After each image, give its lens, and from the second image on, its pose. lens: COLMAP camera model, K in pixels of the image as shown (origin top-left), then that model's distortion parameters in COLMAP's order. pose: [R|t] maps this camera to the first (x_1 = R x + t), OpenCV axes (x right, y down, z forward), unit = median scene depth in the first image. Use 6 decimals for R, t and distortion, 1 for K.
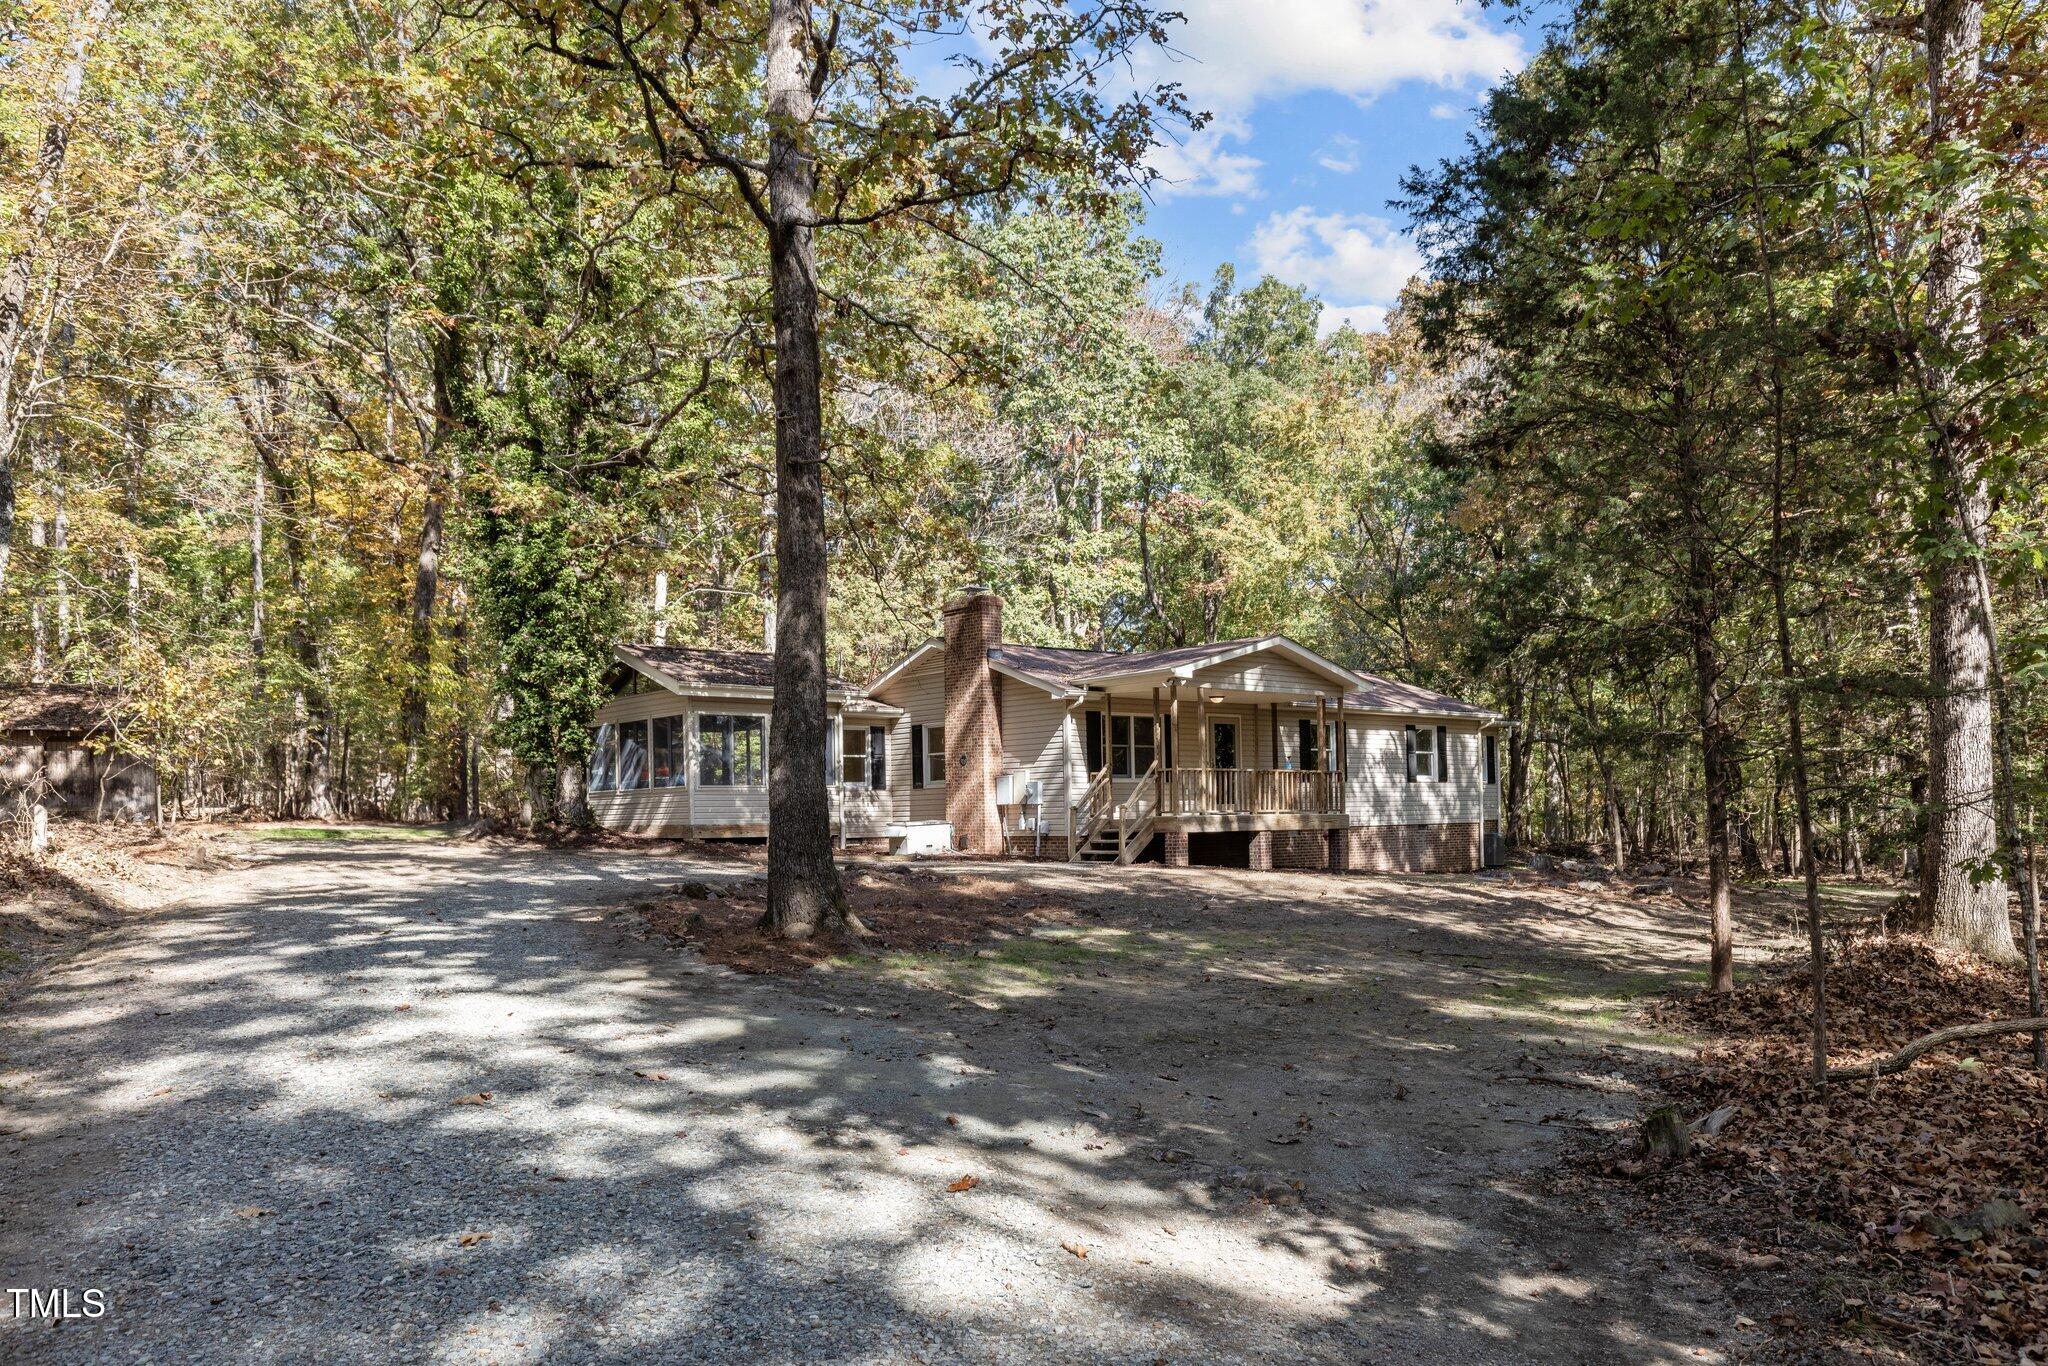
lens RADIAL K [[1648.5, 0, 1023.6], [0, 1648.5, 759.5], [0, 0, 1]] dist [-0.001628, -0.000936]
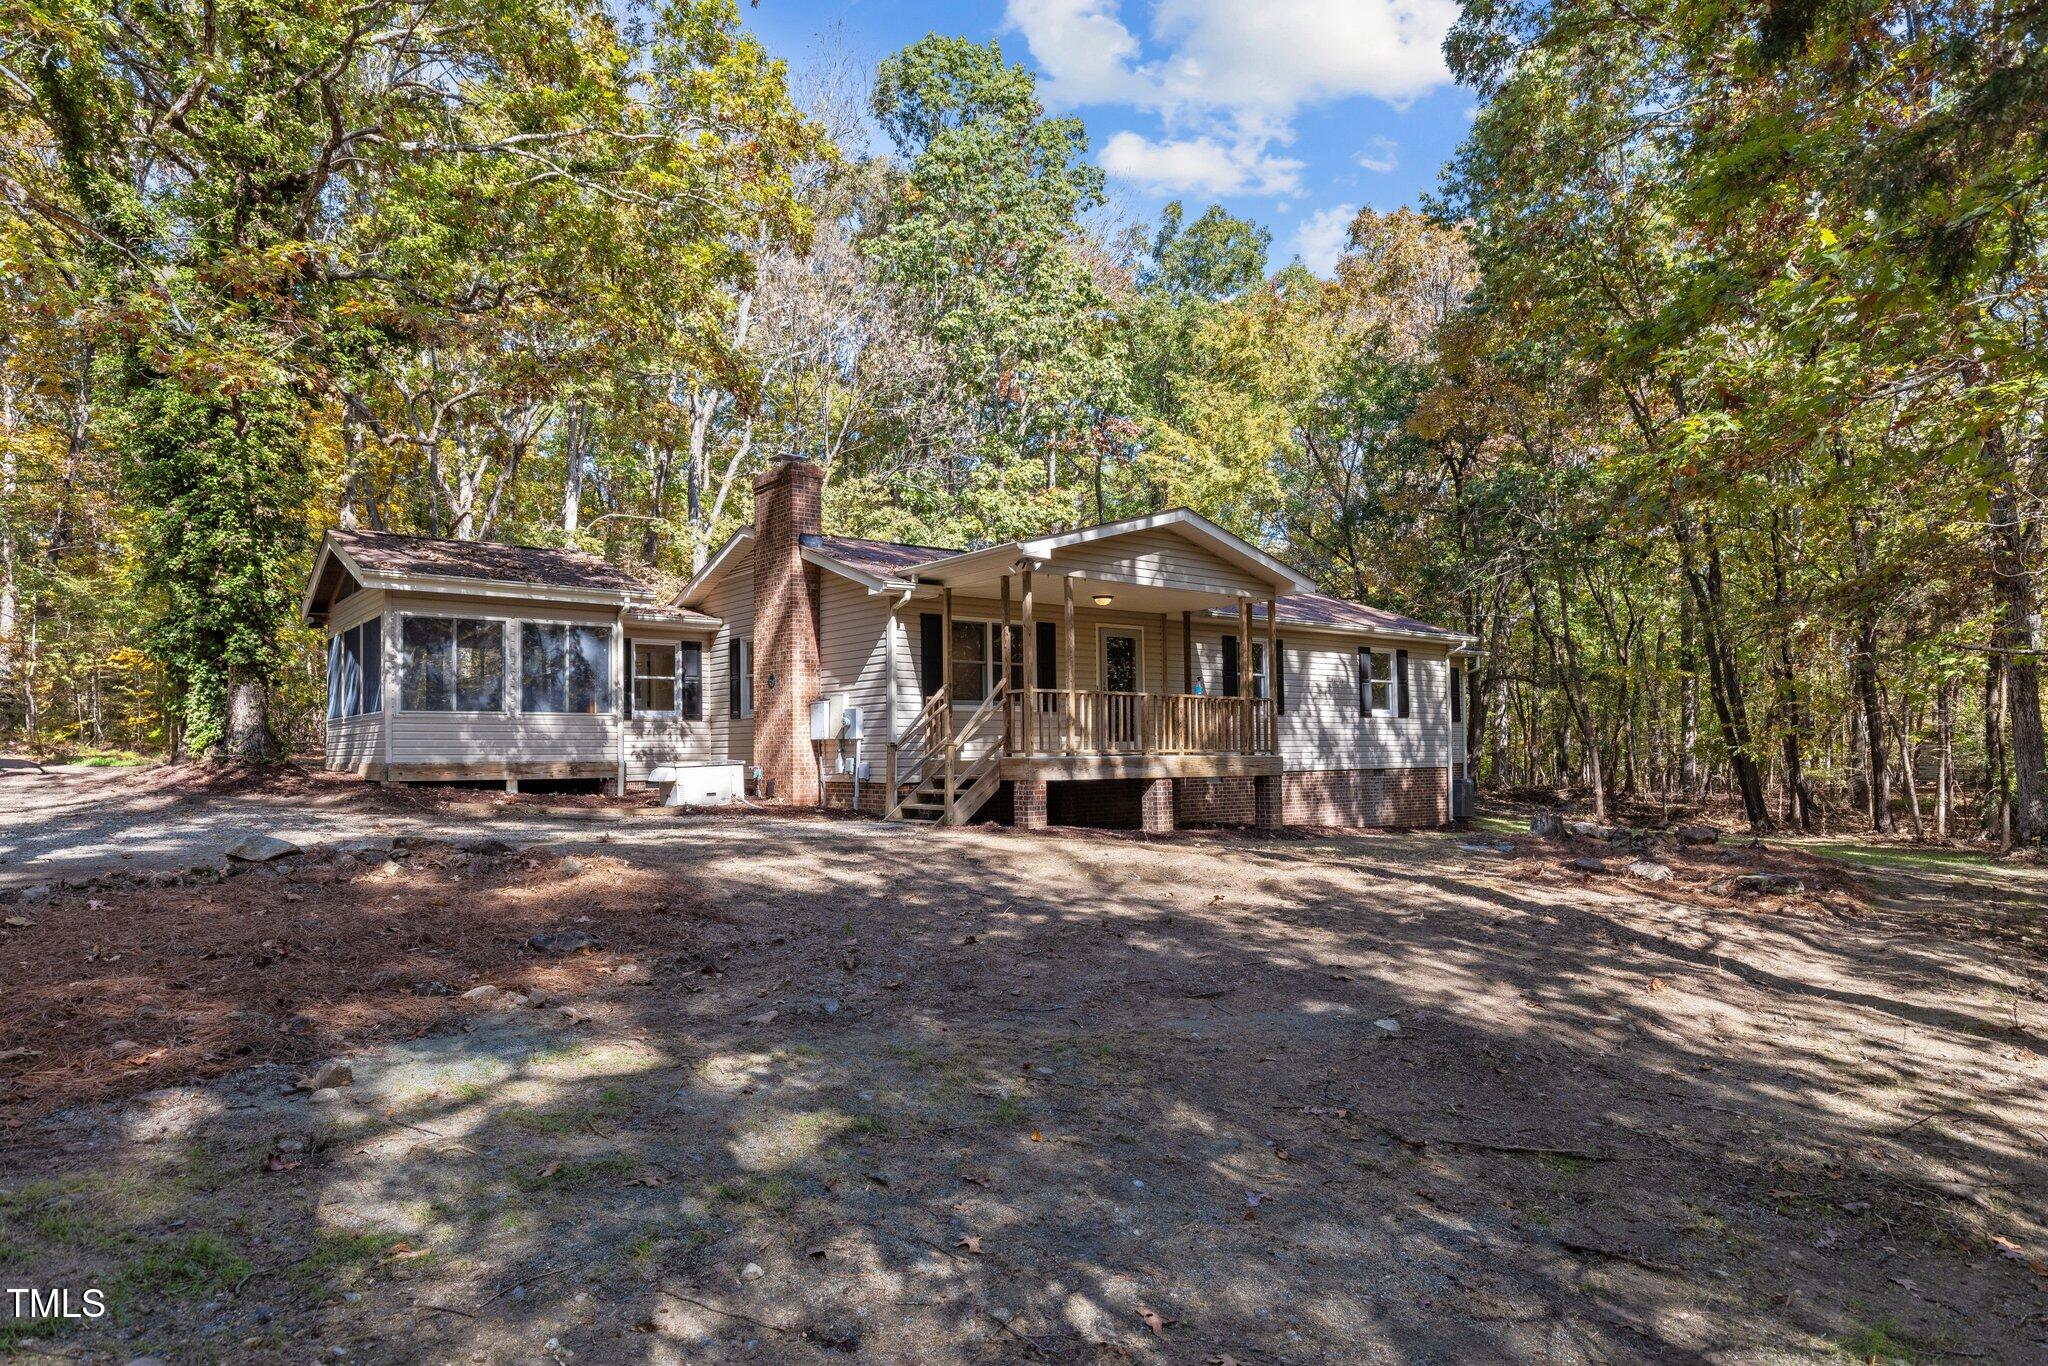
lens RADIAL K [[1167.9, 0, 1021.1], [0, 1167.9, 683.6], [0, 0, 1]] dist [-0.001482, -0.000287]
pose [[0.998754, 0.005798, -0.049567, 0.102251], [-0.007060, 0.999654, -0.025321, 0.014044], [0.049403, 0.025639, 0.998450, 0.453251]]
